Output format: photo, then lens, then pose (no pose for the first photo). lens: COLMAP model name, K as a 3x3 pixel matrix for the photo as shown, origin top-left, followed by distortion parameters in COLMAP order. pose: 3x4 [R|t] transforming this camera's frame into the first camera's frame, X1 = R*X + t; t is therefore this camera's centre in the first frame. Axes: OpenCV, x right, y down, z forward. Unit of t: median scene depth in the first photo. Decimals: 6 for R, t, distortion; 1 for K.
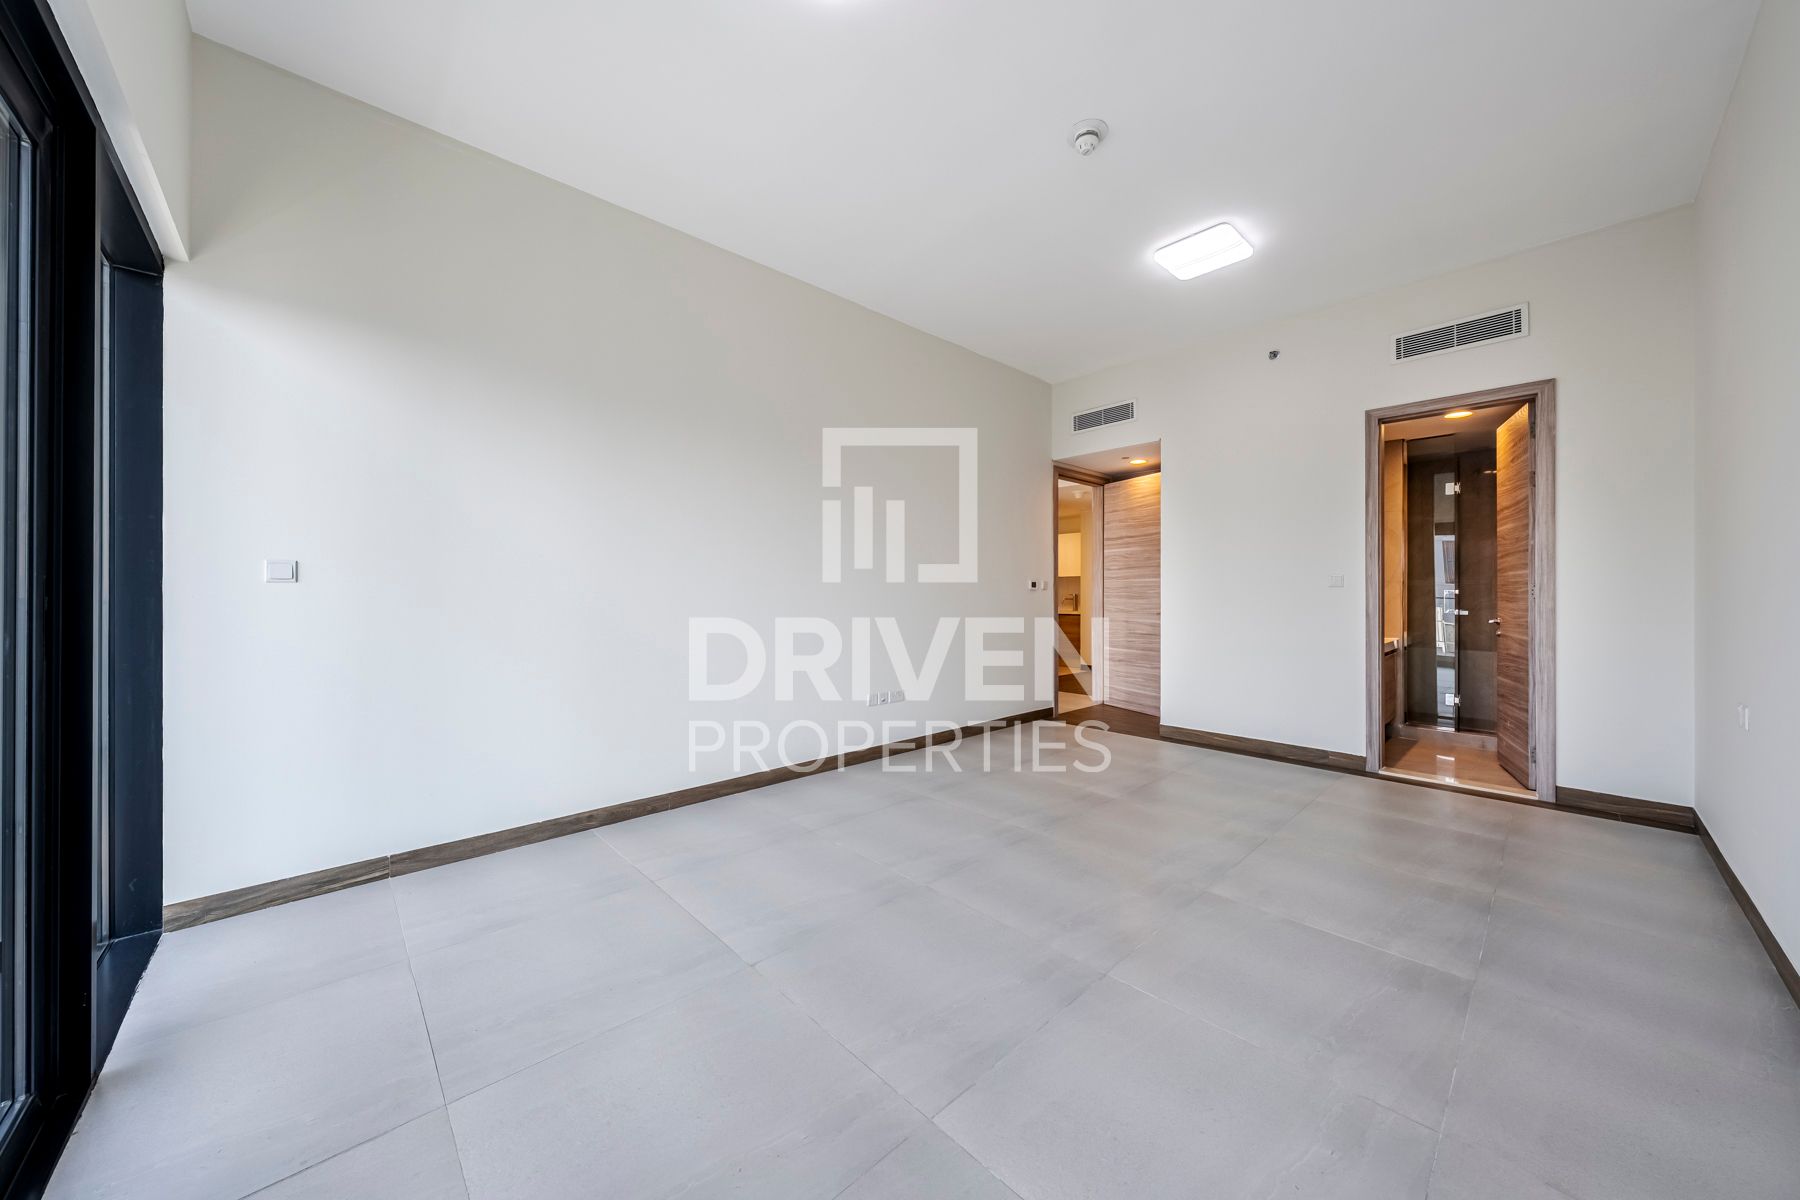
lens RADIAL K [[624.9, 0, 898.7], [0, 624.9, 587.5], [0, 0, 1]] dist [-0.000183, -0.000482]
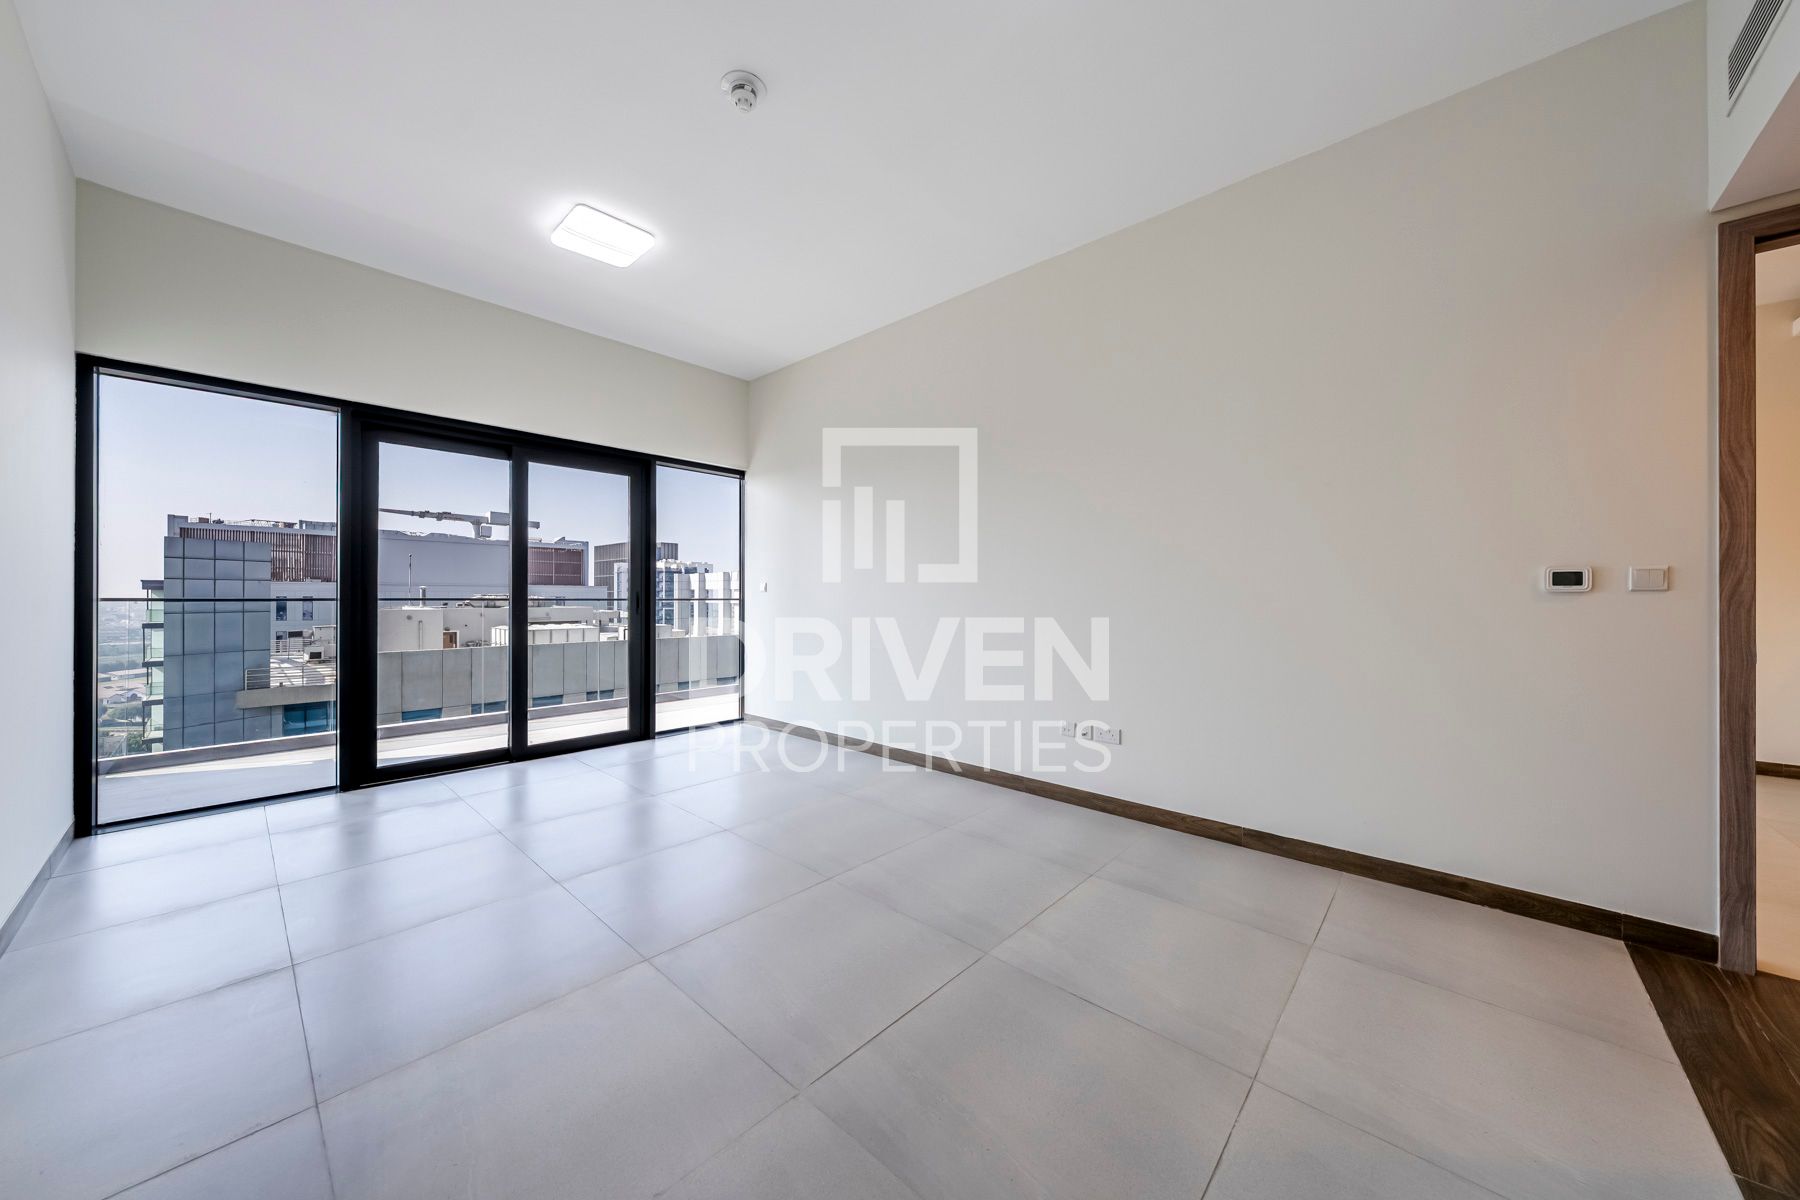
lens RADIAL K [[624.9, 0, 905.2], [0, 624.9, 593.5], [0, 0, 1]] dist [-0.000183, -0.000482]
pose [[0.084976, -0.005463, -0.996368, 0.938703], [-0.001583, 0.999983, -0.005618, 0.012953], [0.996382, 0.002055, 0.084966, 0.903750]]
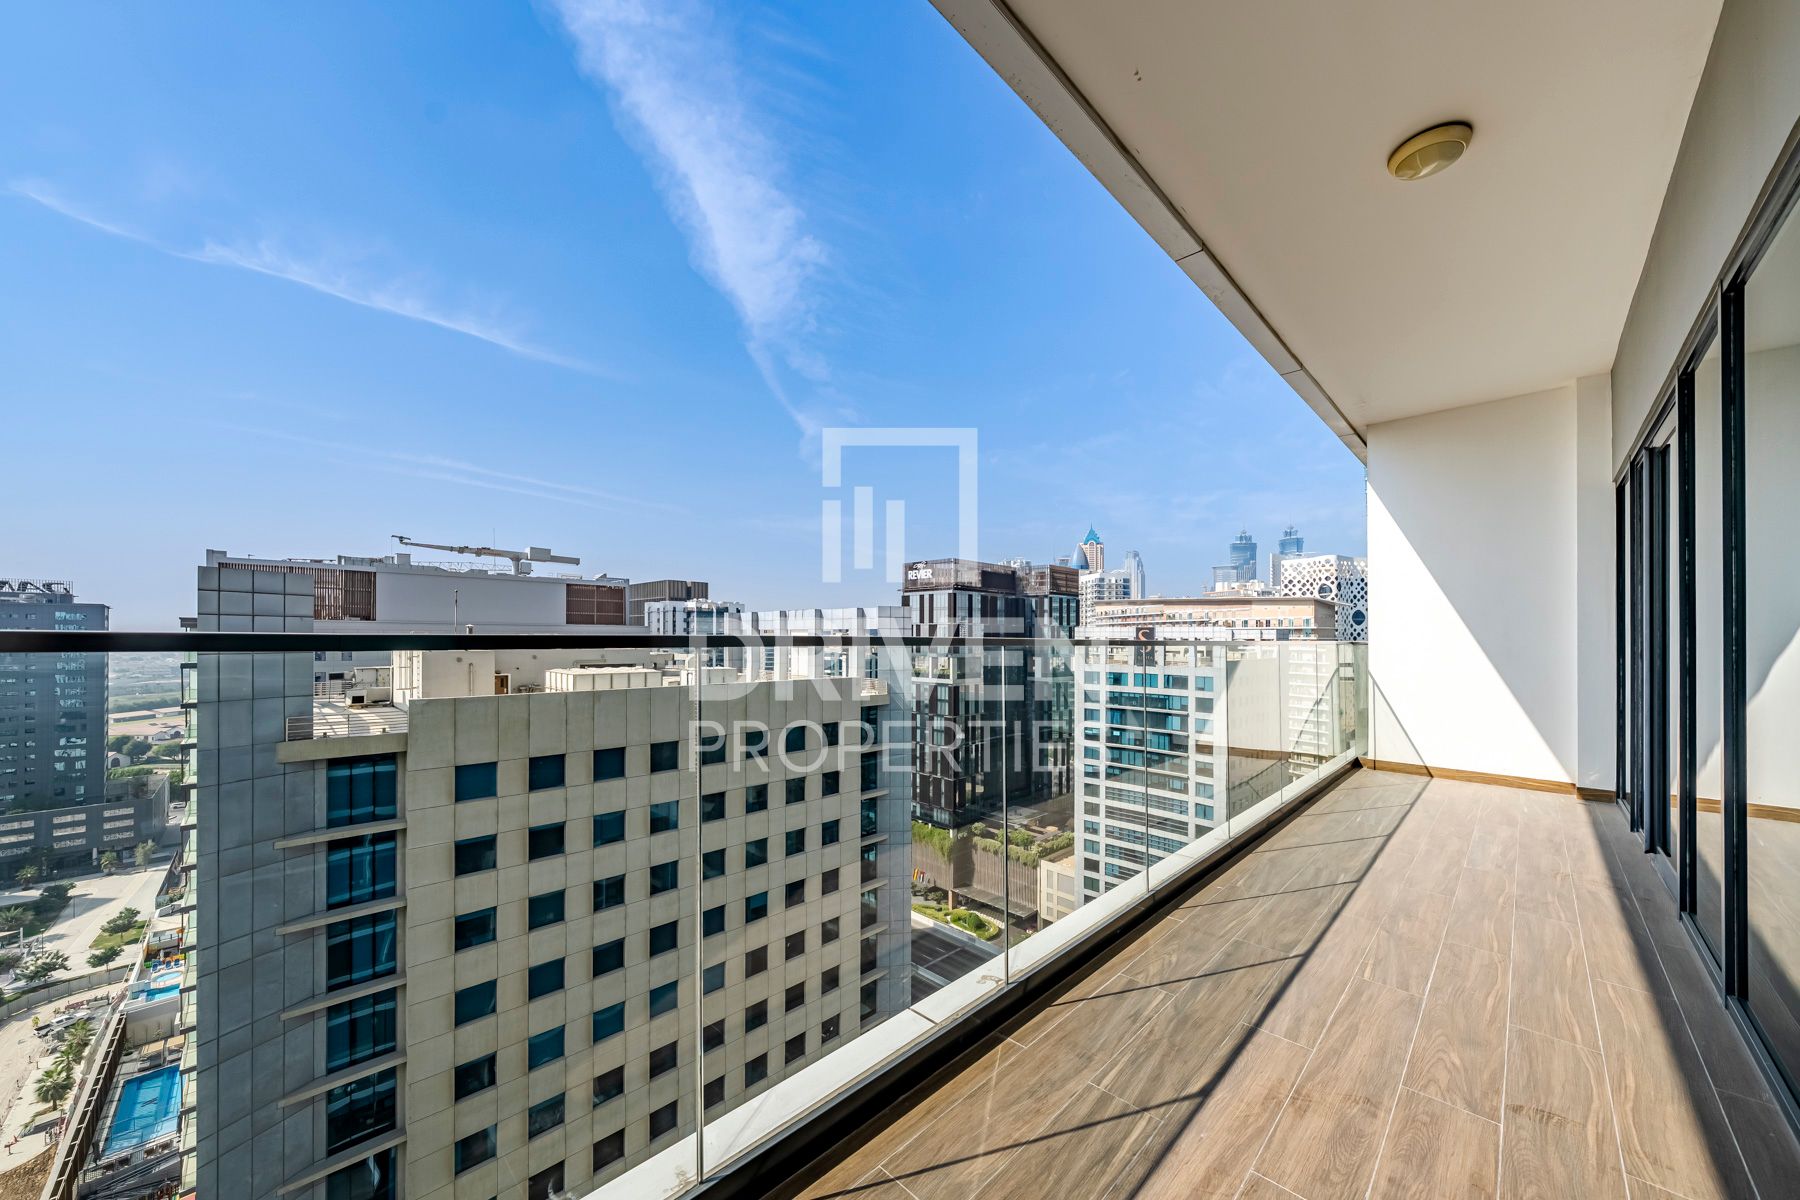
lens RADIAL K [[624.9, 0, 887.6], [0, 624.9, 635.6], [0, 0, 1]] dist [-0.000183, -0.000482]
pose [[0.042030, -0.003799, -0.999109, 0.707748], [-0.005957, 0.999974, -0.004053, 0.012341], [0.999099, 0.006122, 0.042006, 0.689167]]
